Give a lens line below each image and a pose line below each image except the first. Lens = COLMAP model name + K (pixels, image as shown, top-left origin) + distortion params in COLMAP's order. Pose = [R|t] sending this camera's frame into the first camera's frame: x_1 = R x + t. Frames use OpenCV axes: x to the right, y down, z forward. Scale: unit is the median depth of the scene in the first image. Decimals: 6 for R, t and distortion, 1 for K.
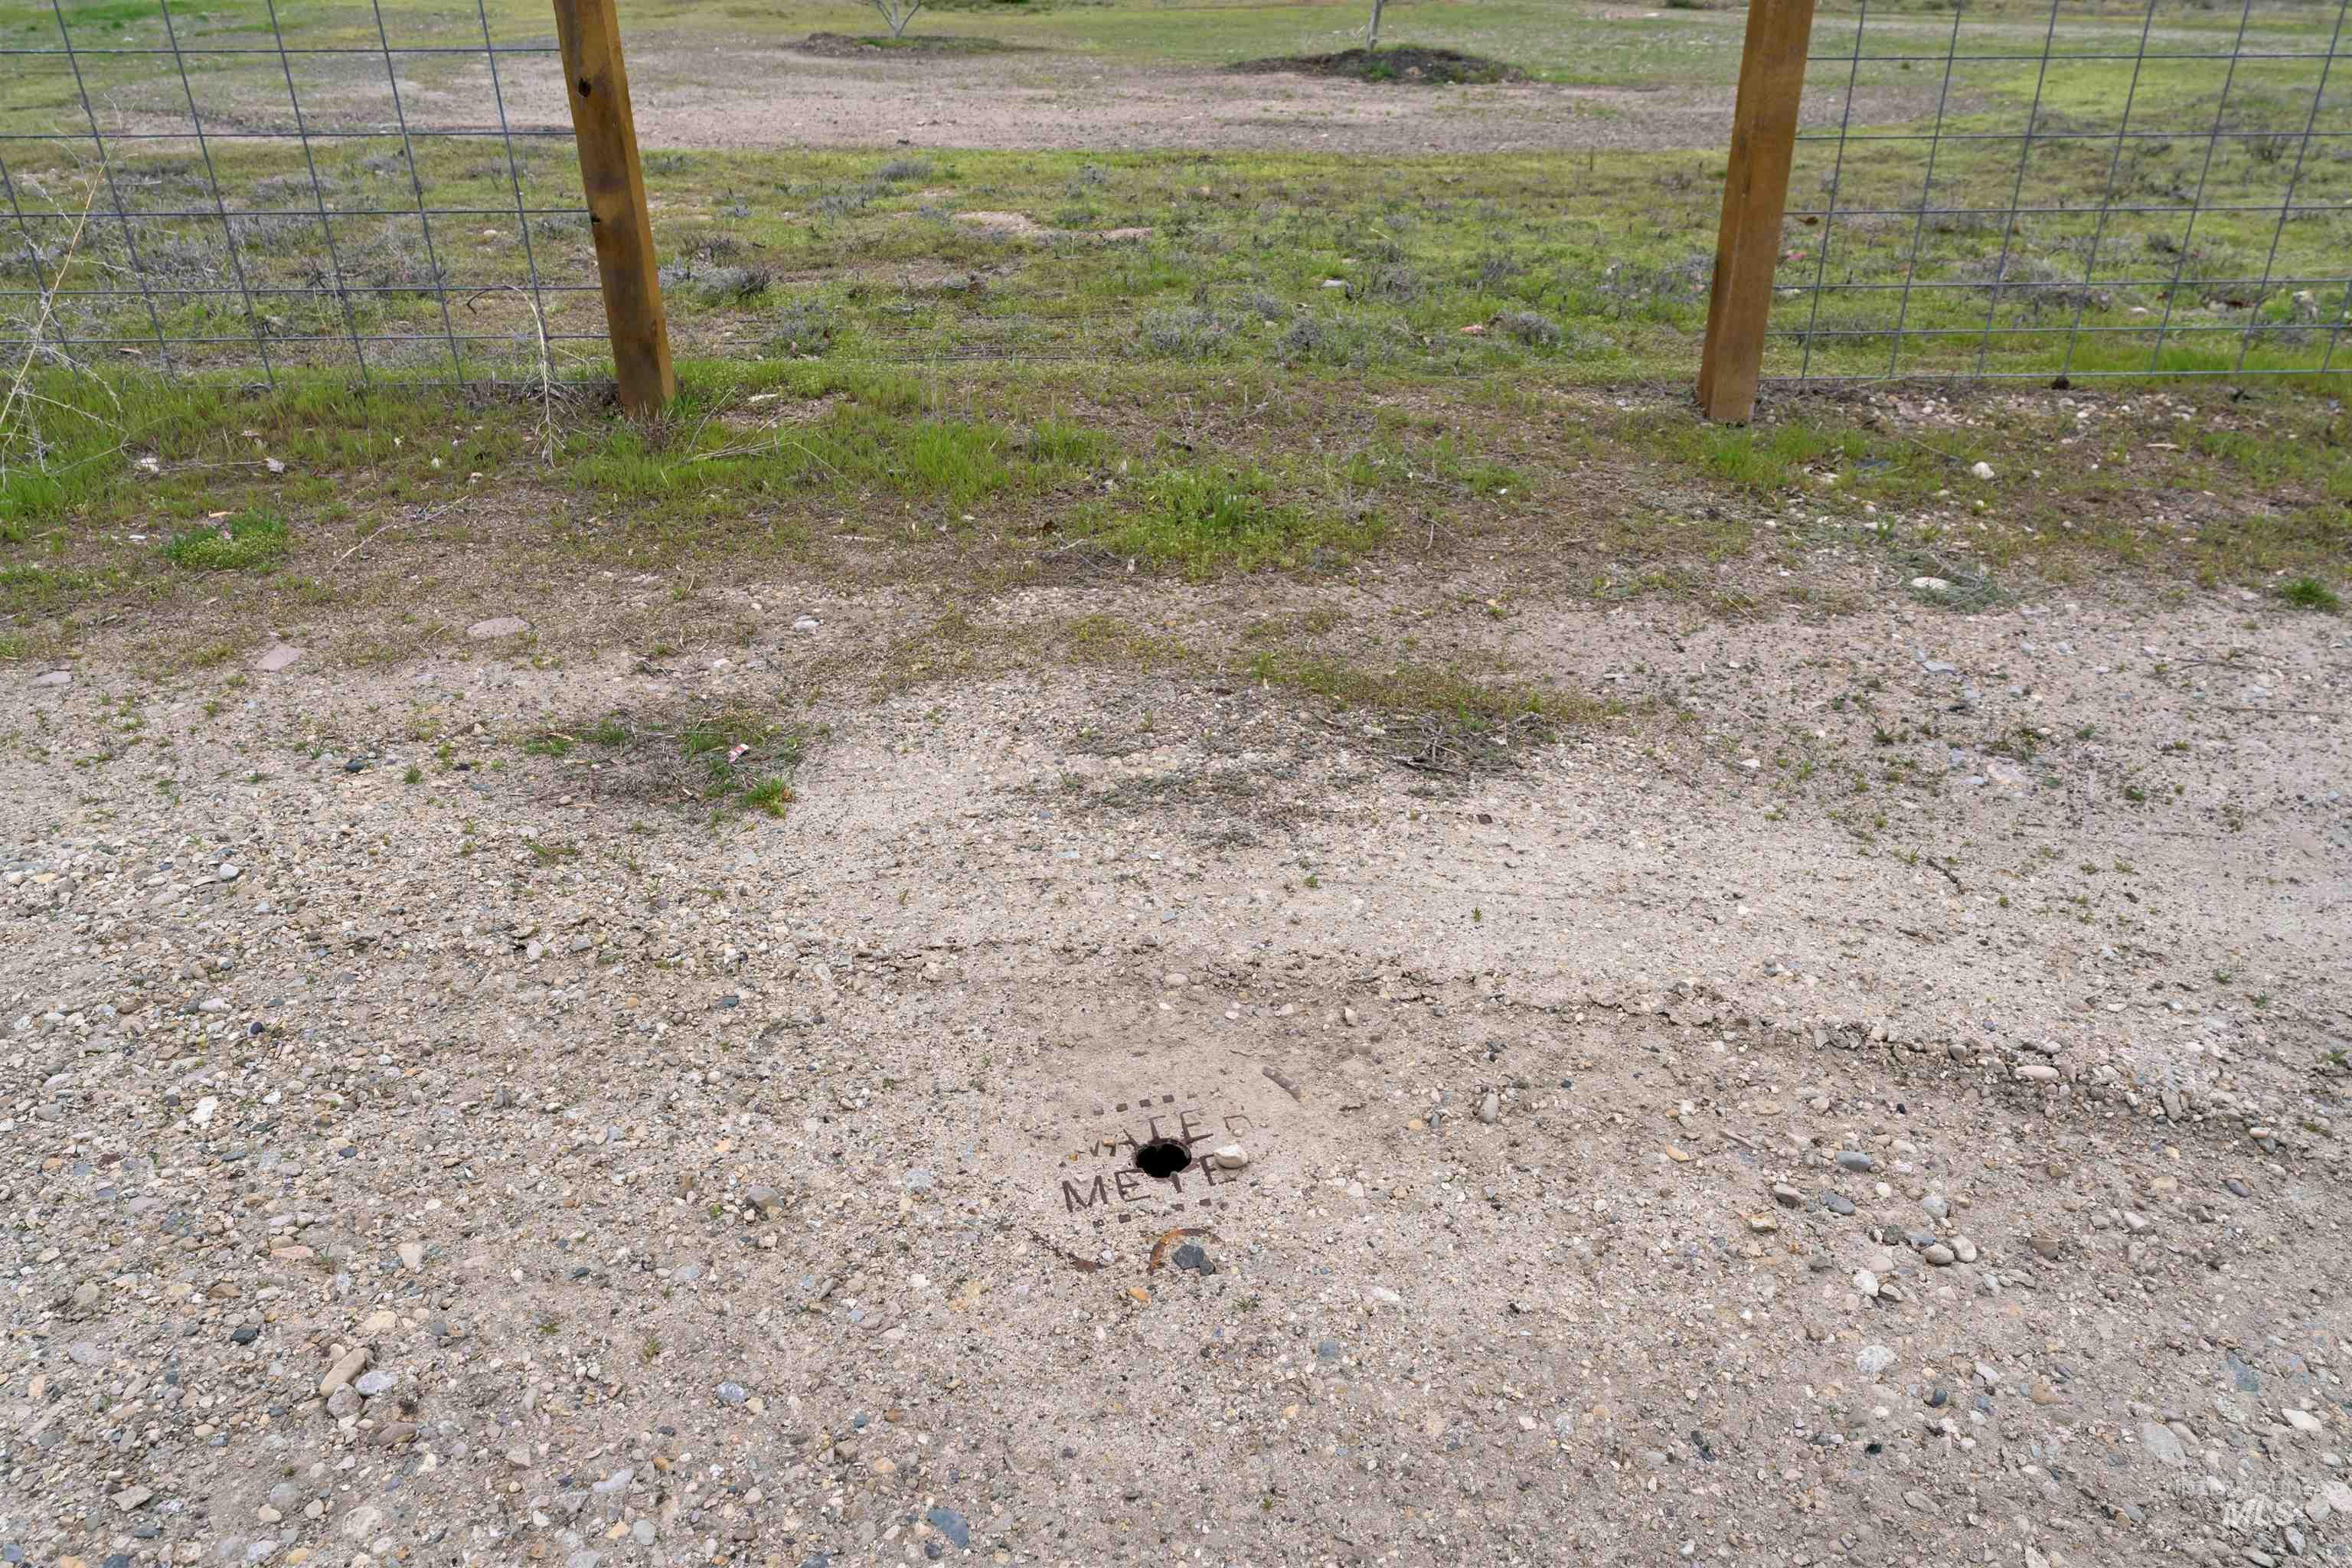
lens RADIAL K [[1513.7, 0, 1170.3], [0, 1513.7, 780.4], [0, 0, 1]] dist [-0.001973, -0.000614]
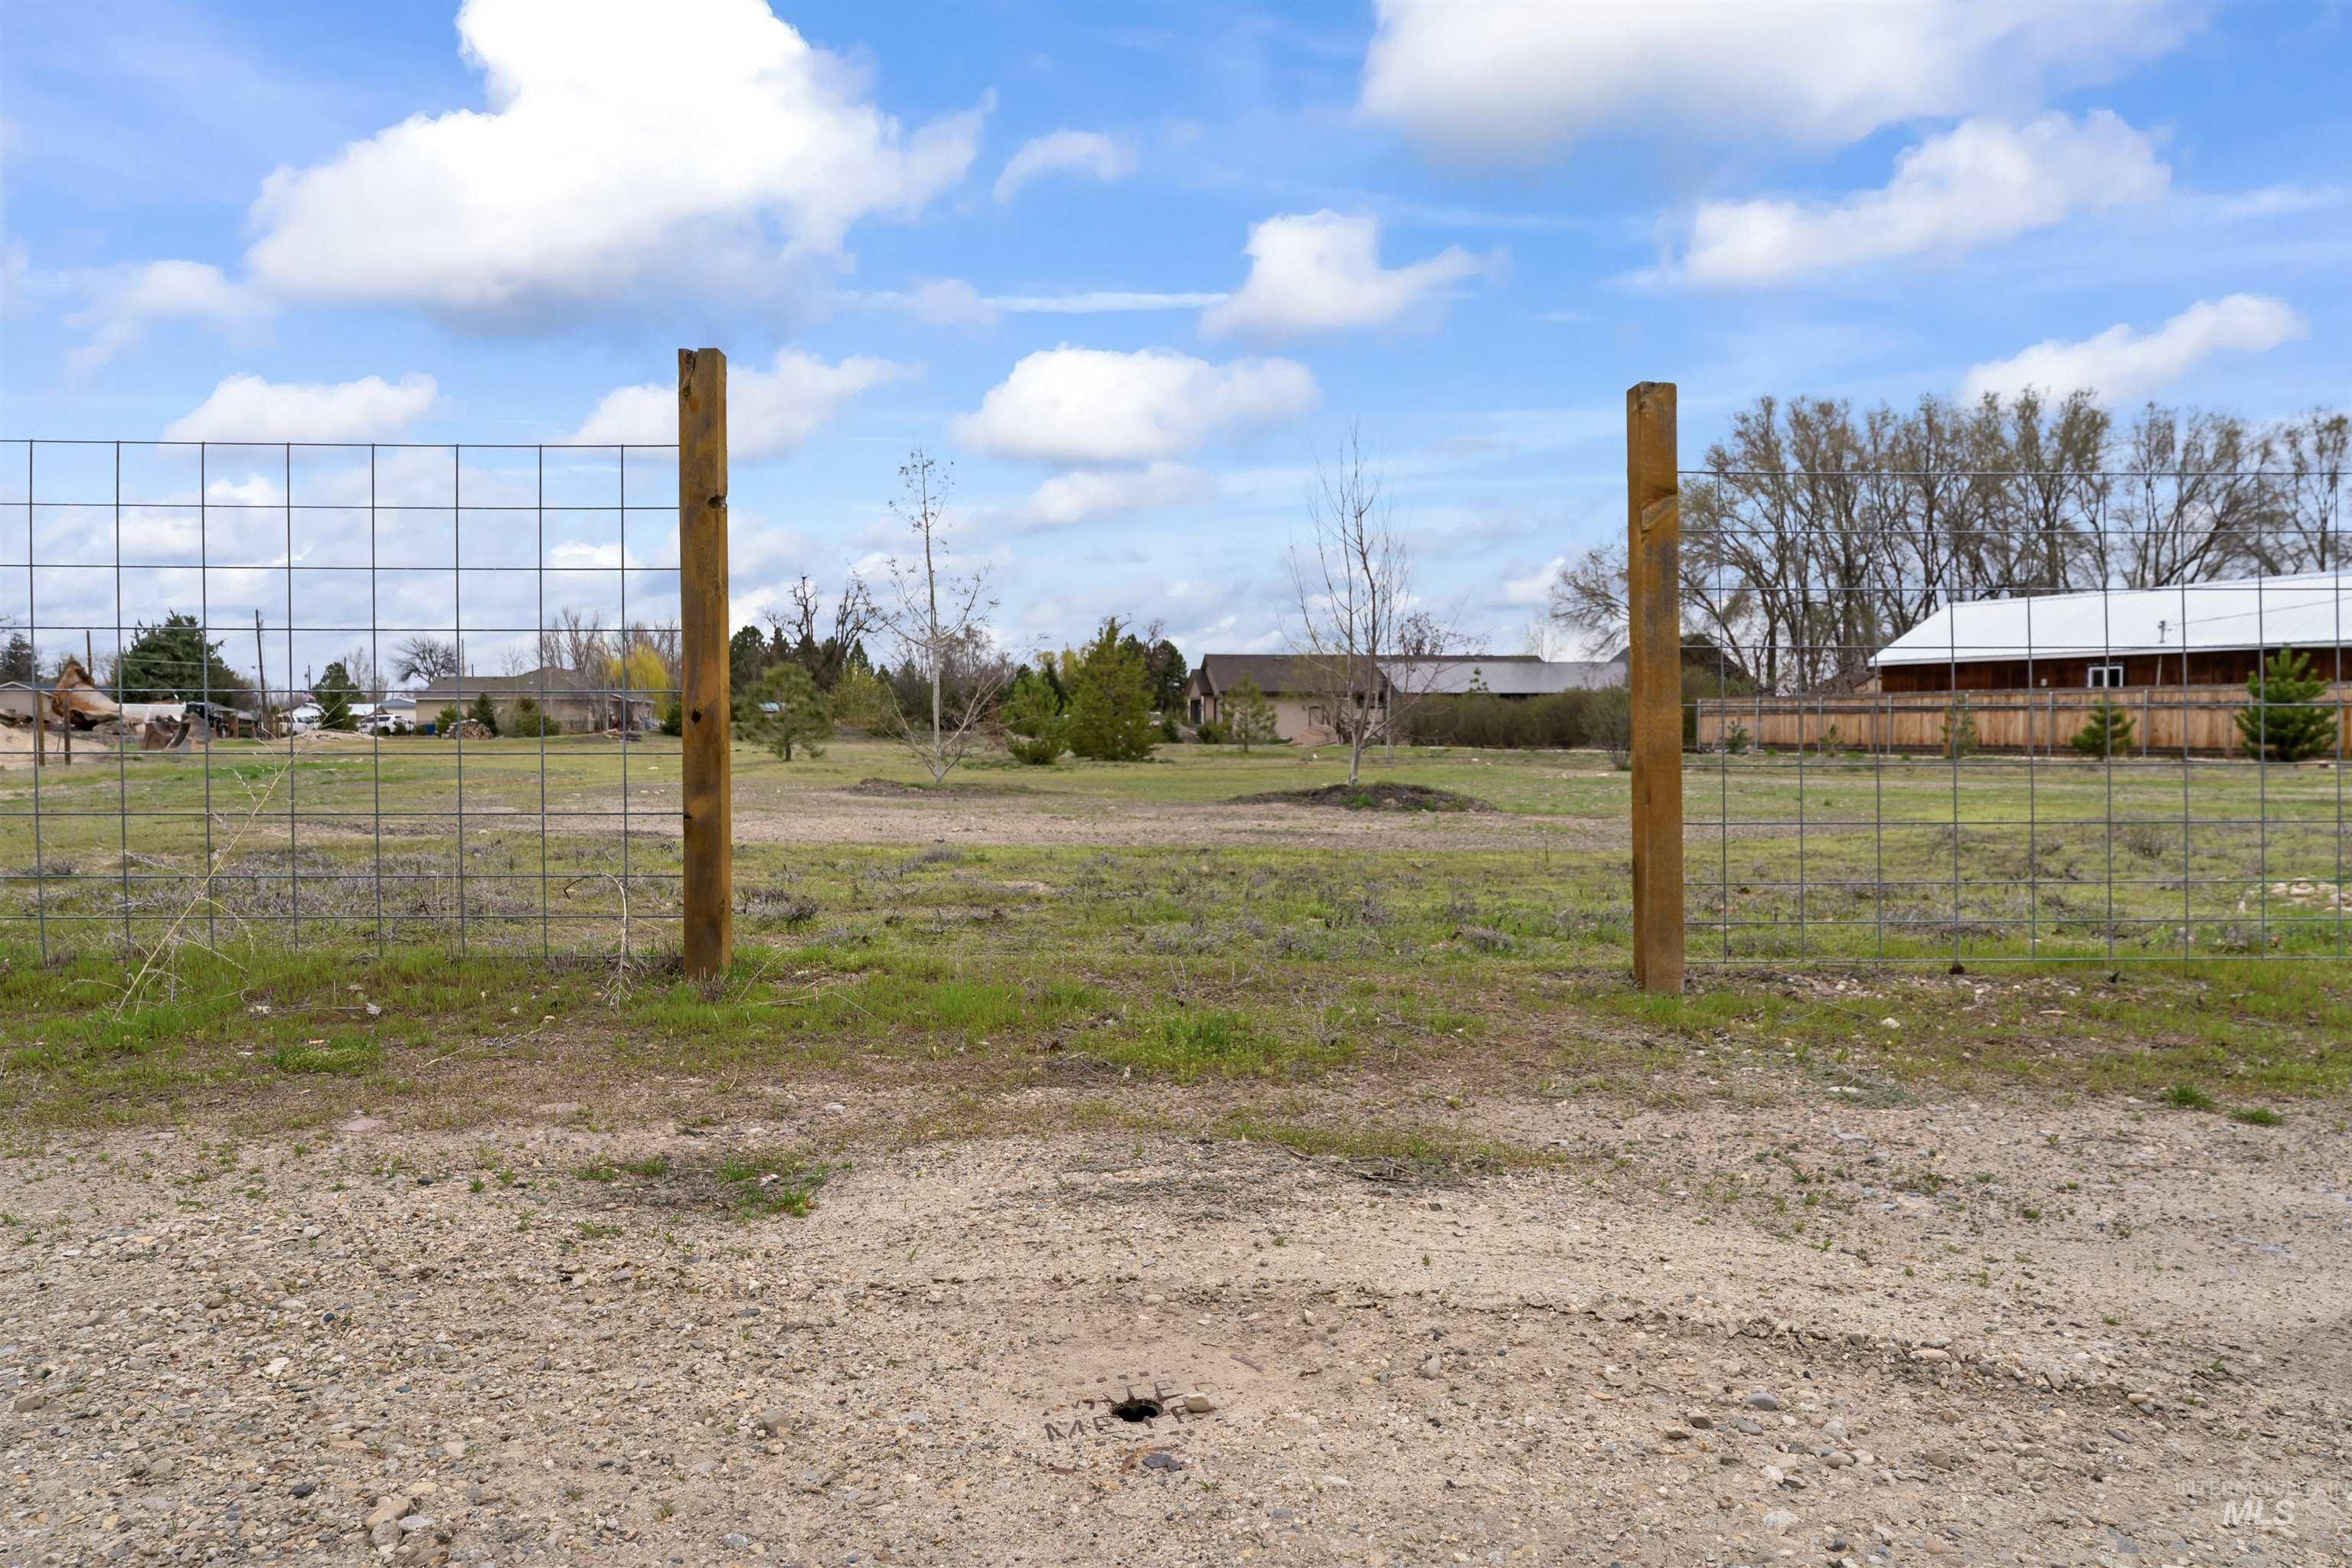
lens RADIAL K [[1513.7, 0, 1169.5], [0, 1513.7, 792.2], [0, 0, 1]] dist [-0.001973, -0.000614]
pose [[0.999968, 0.003939, -0.007009, 0.017739], [-0.006669, 0.893363, -0.449286, 0.248052], [0.004492, 0.449319, 0.893360, -0.132751]]
